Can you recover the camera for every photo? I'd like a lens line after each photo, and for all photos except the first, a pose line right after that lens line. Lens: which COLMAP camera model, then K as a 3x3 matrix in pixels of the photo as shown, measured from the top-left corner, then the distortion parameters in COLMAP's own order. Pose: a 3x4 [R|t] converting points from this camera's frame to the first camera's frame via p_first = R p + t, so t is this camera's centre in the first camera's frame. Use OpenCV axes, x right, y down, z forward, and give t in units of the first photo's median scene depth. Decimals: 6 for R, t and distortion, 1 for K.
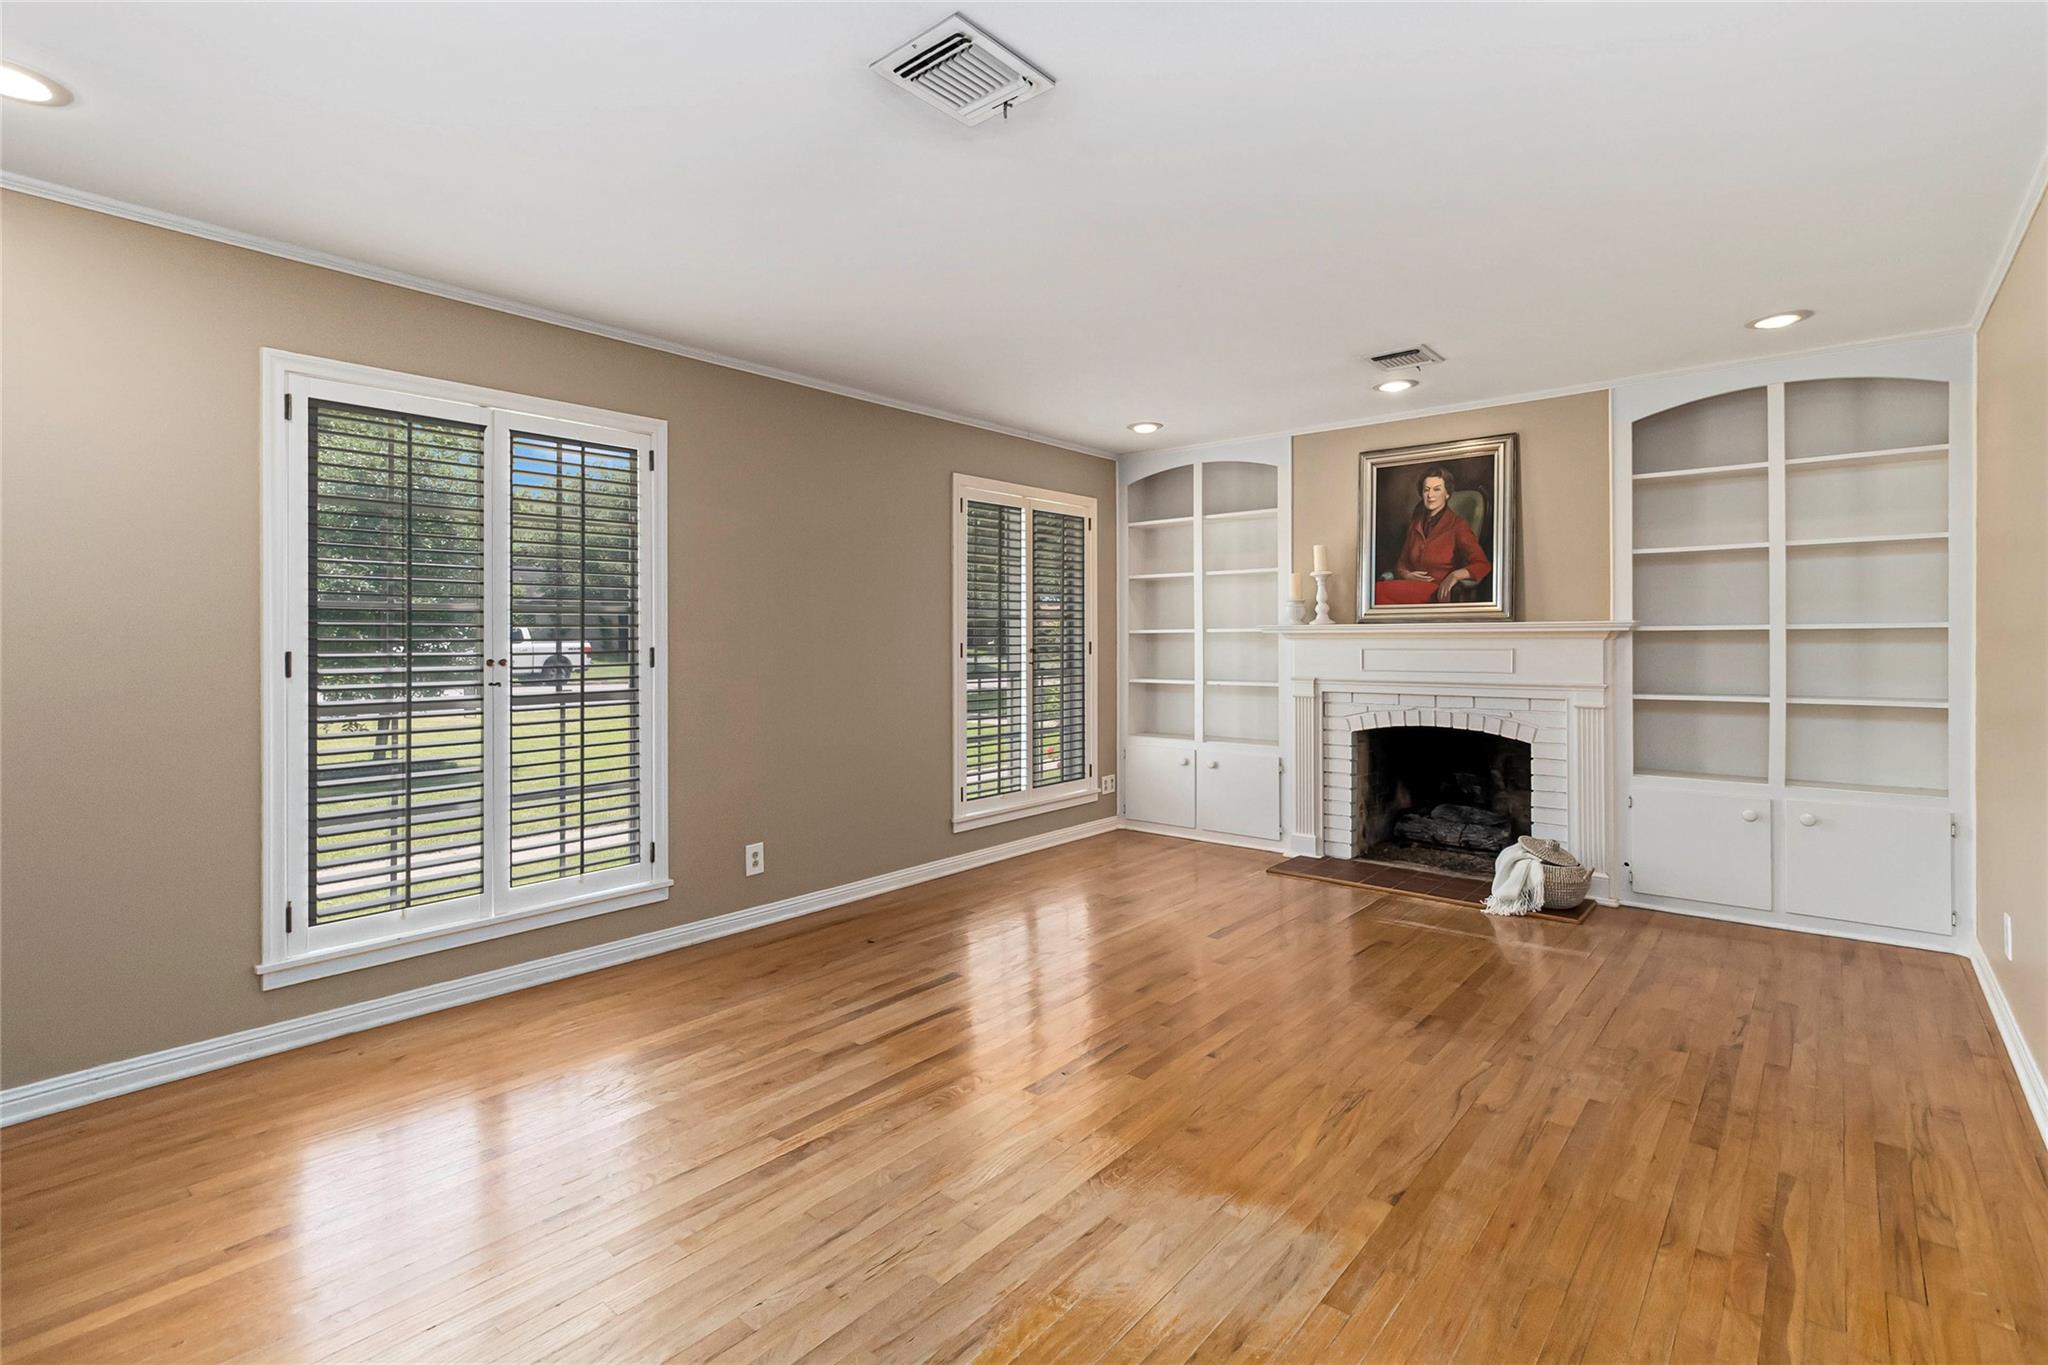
lens RADIAL K [[961.0, 0, 1033.0], [0, 961.0, 630.4], [0, 0, 1]] dist [-0.003398, 0.001053]
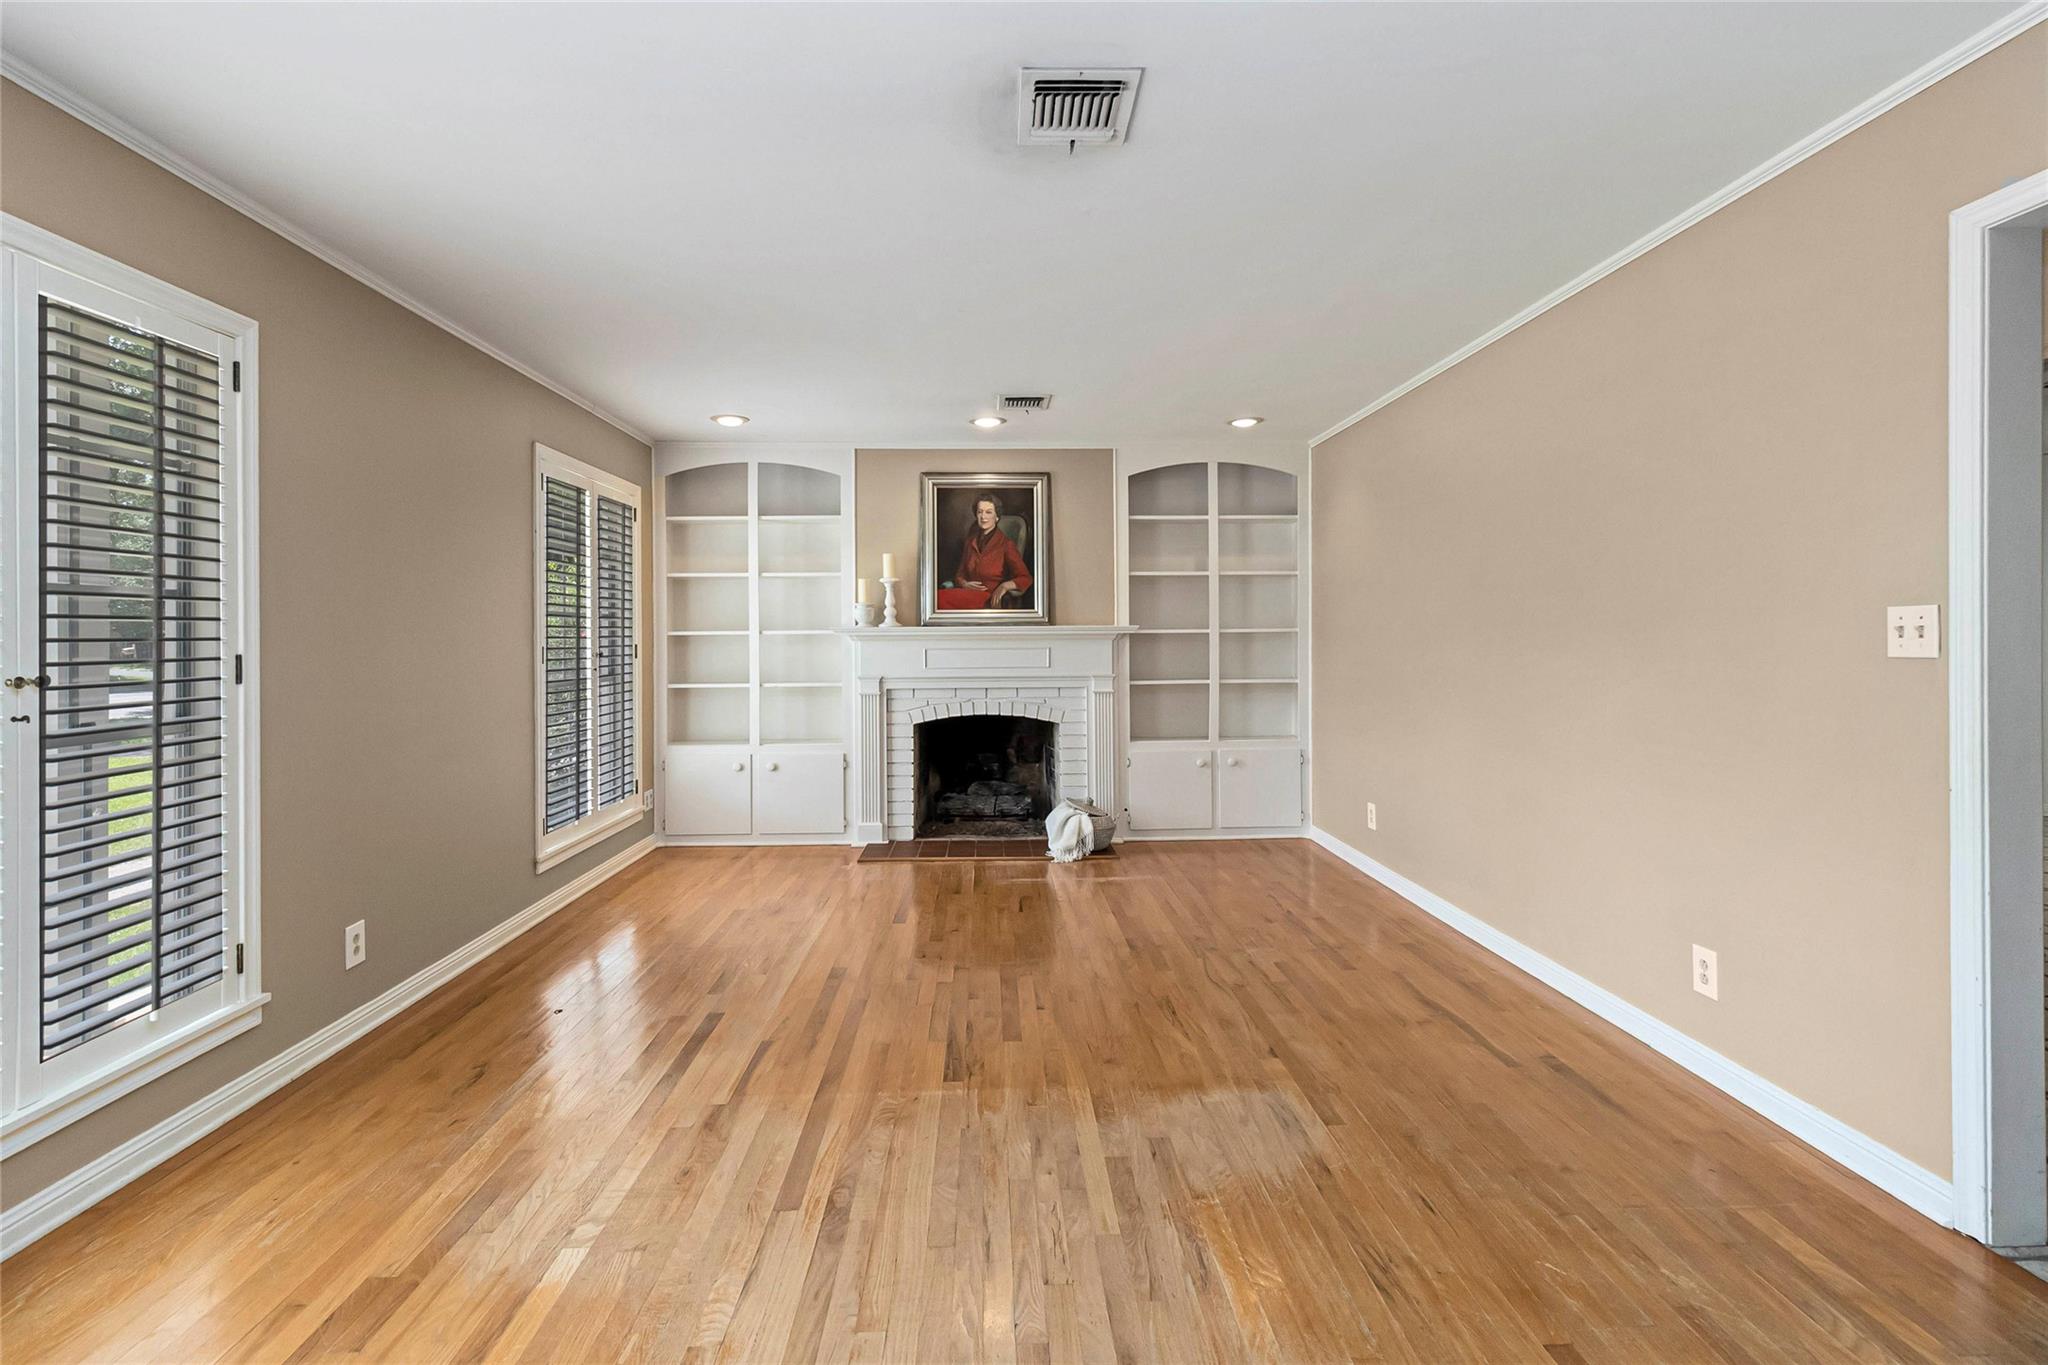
lens RADIAL K [[961.0, 0, 1025.5], [0, 961.0, 632.4], [0, 0, 1]] dist [-0.003398, 0.001053]
pose [[0.741107, 0.002873, 0.671381, -0.347698], [-0.001844, 0.999996, -0.002244, 0.002283], [-0.671385, 0.000425, 0.741109, 0.103907]]
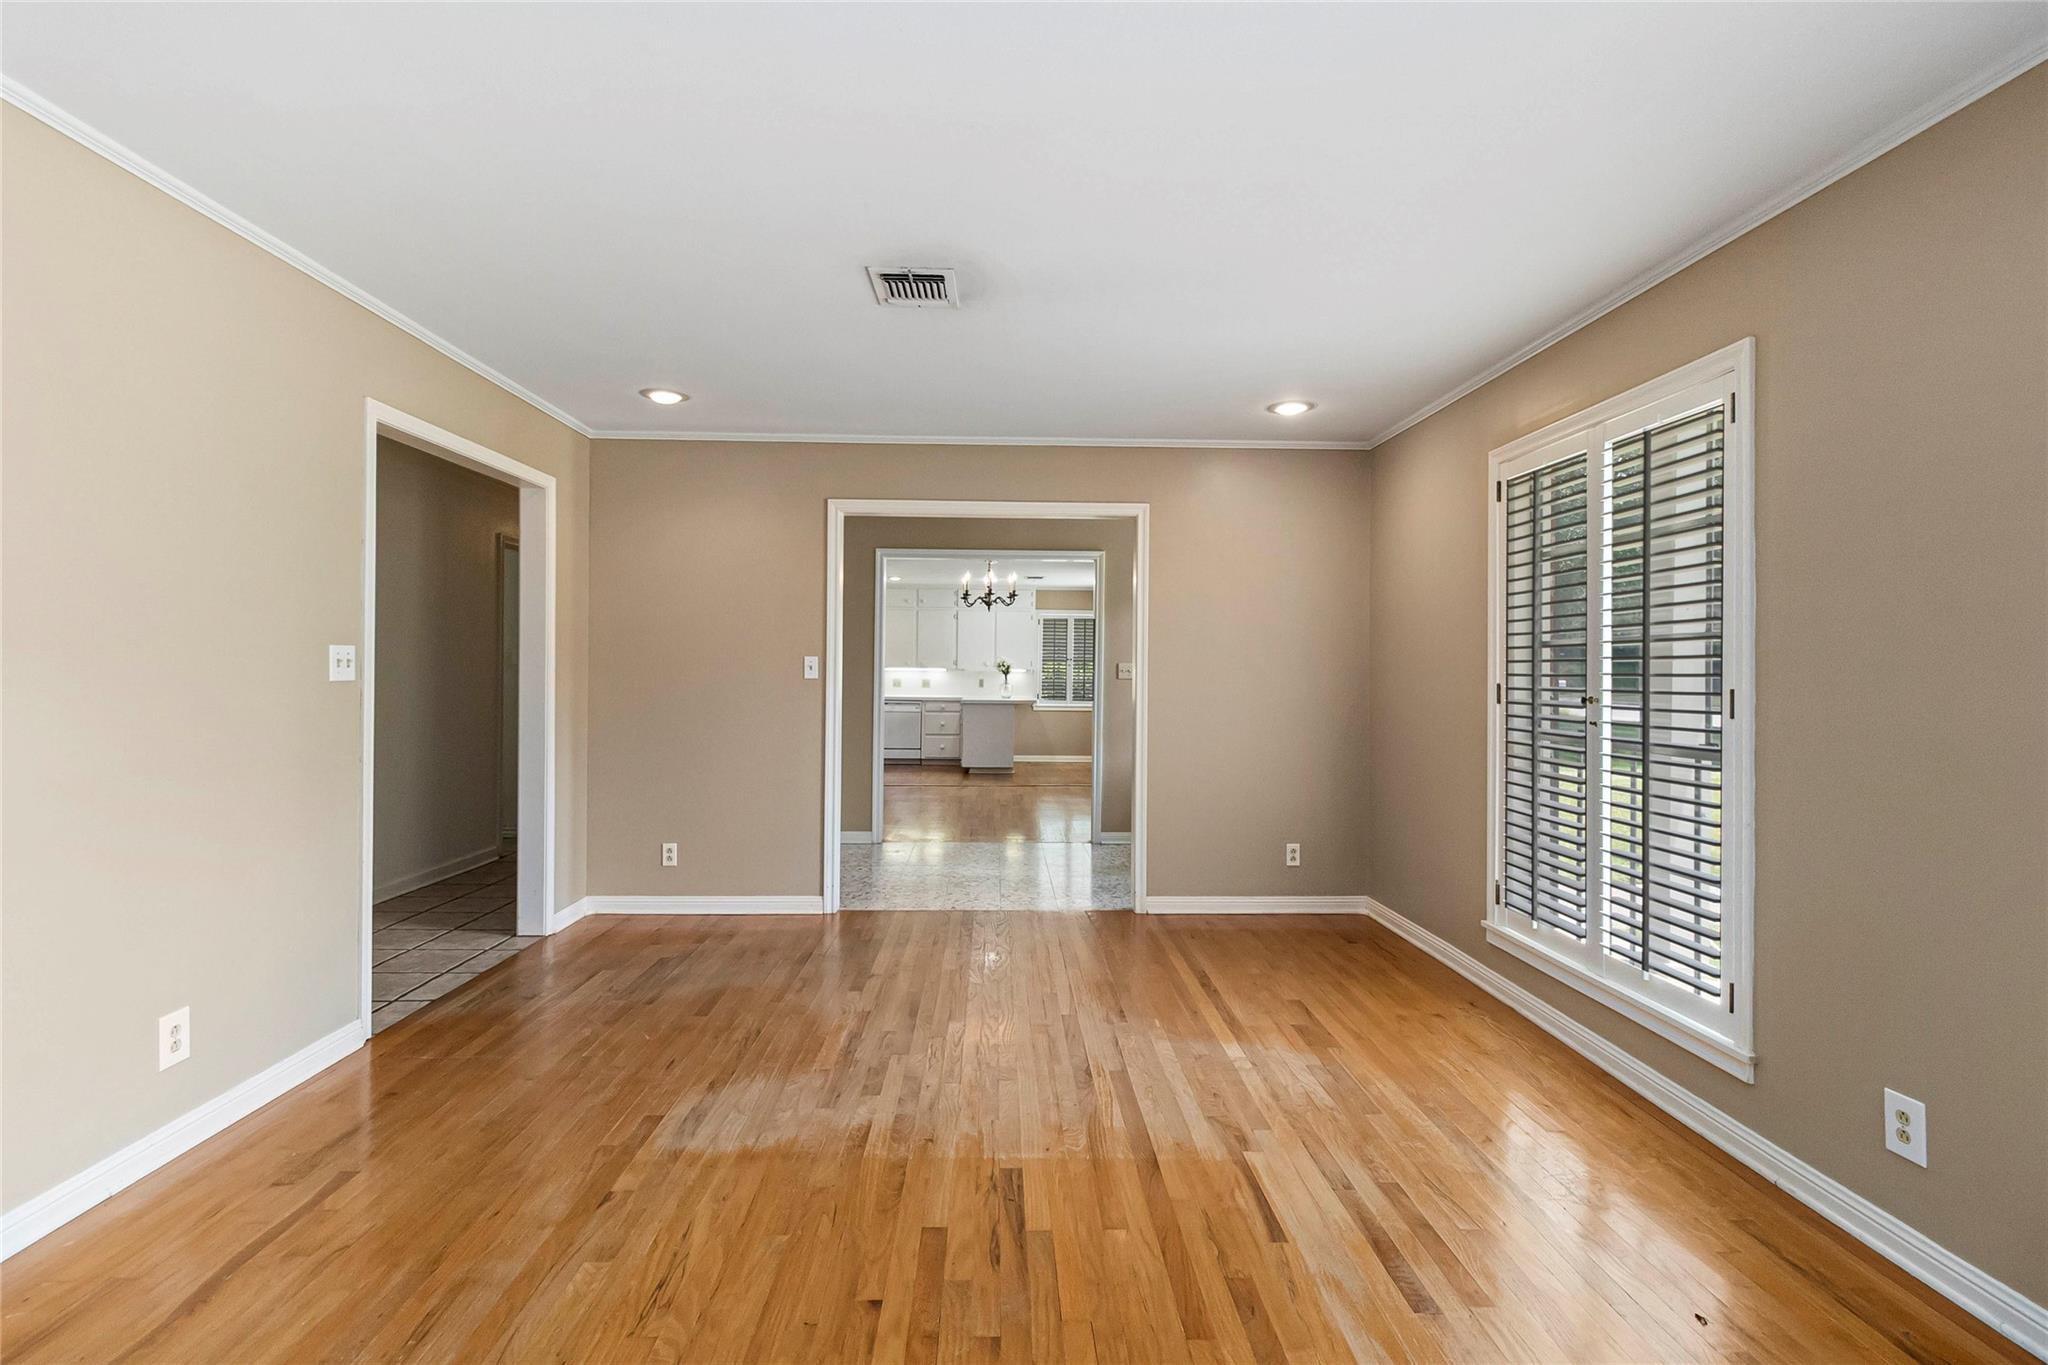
lens RADIAL K [[961.0, 0, 1022.7], [0, 961.0, 681.1], [0, 0, 1]] dist [-0.003398, 0.001053]
pose [[-0.748892, 0.001322, -0.662691, 0.324901], [-0.002752, 0.999983, 0.005104, 0.007553], [0.662686, 0.005646, -0.748876, 0.925198]]
